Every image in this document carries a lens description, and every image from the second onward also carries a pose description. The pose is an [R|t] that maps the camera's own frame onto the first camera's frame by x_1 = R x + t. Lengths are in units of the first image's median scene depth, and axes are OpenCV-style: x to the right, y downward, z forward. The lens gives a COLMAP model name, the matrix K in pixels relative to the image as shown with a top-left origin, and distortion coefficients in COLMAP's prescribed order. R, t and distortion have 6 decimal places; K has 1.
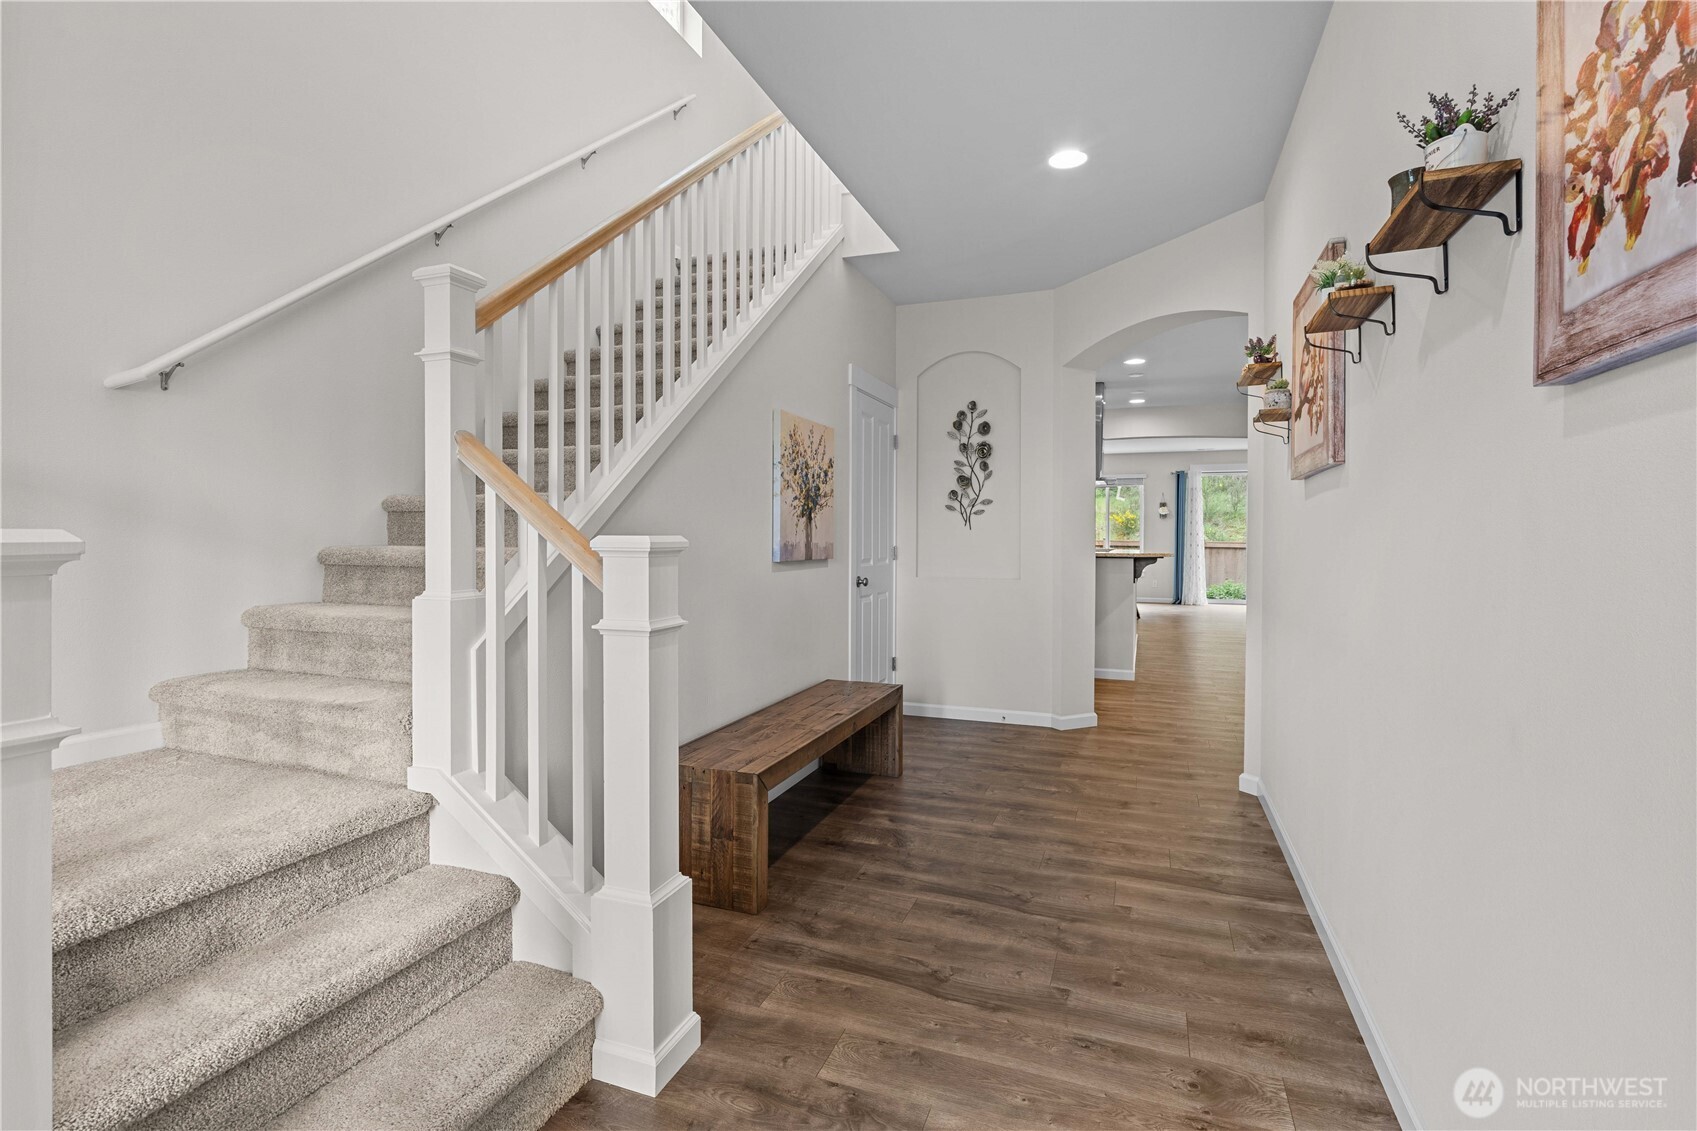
lens RADIAL K [[809.2, 0, 843.0], [0, 809.2, 546.9], [0, 0, 1]] dist [0.002729, -0.000138]
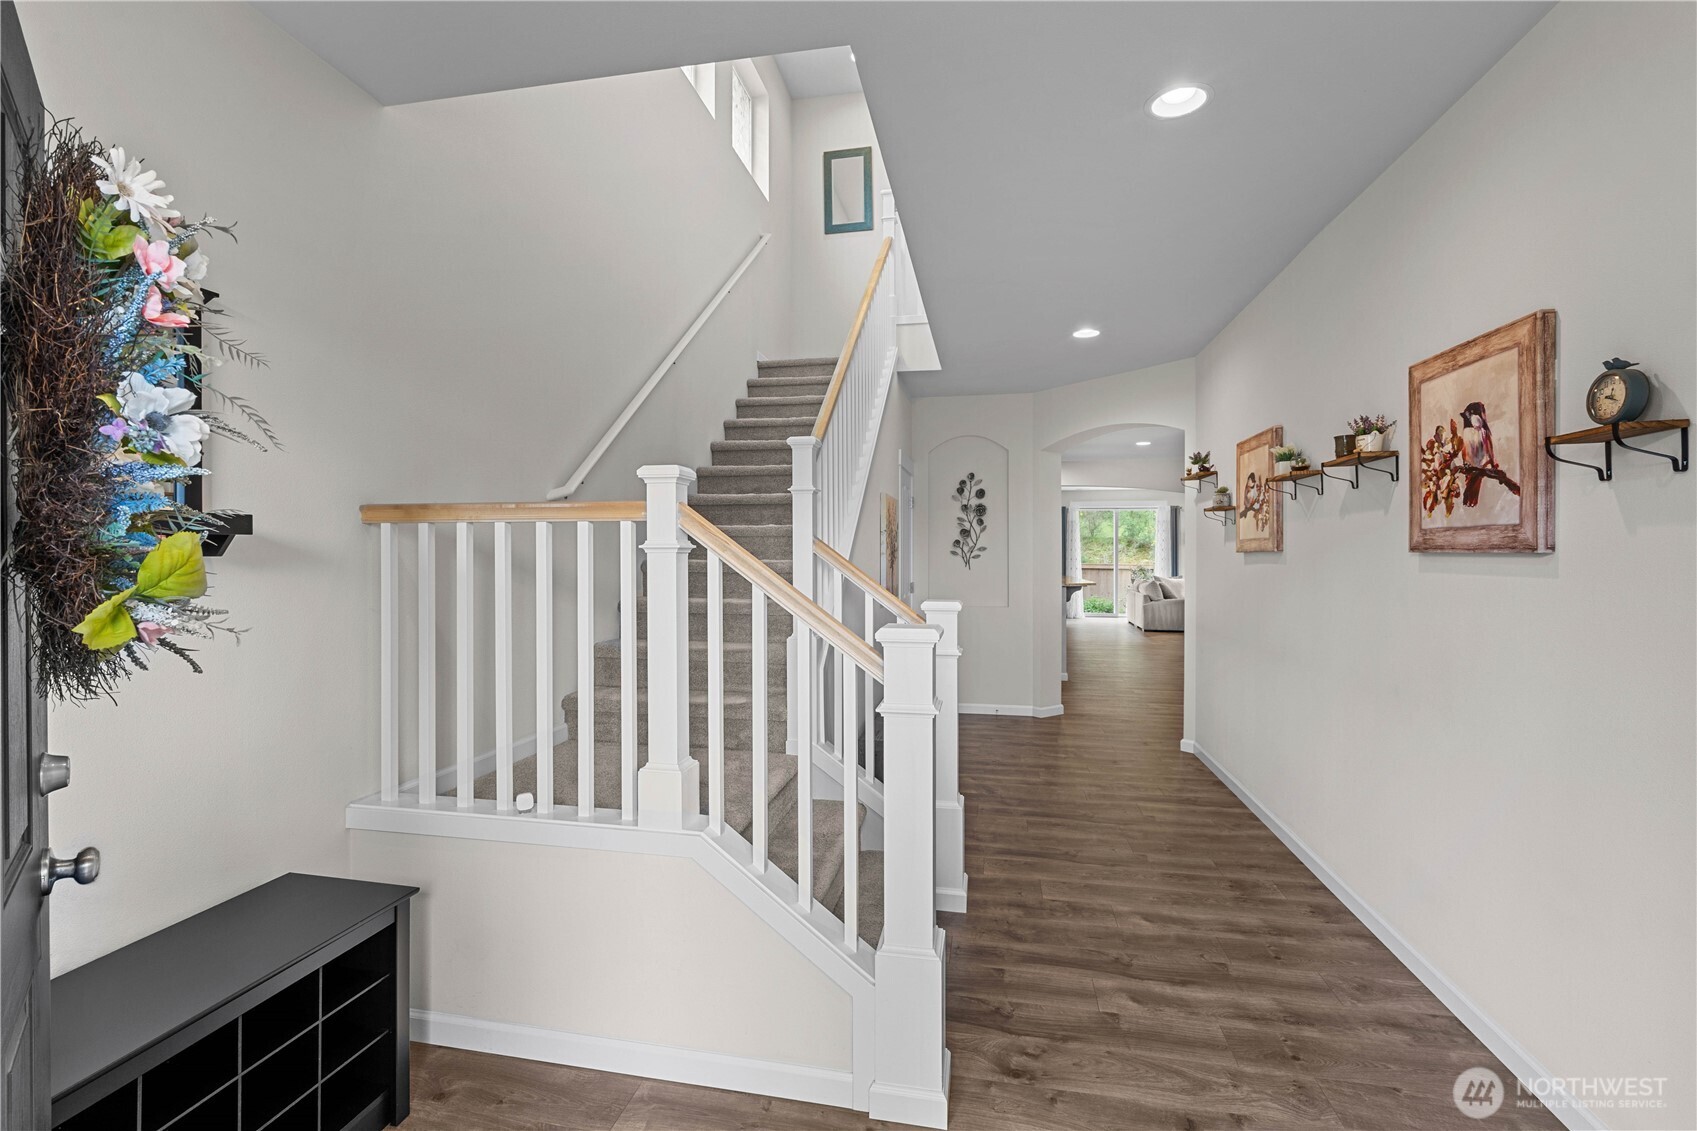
lens RADIAL K [[771.8, 0, 849.4], [0, 771.8, 559.9], [0, 0, 1]] dist [-0.001529, 0.000184]
pose [[0.985498, -0.002894, 0.169662, -0.517307], [0.003565, 0.999987, -0.003652, -0.068789], [-0.169649, 0.004204, 0.985496, -0.436400]]
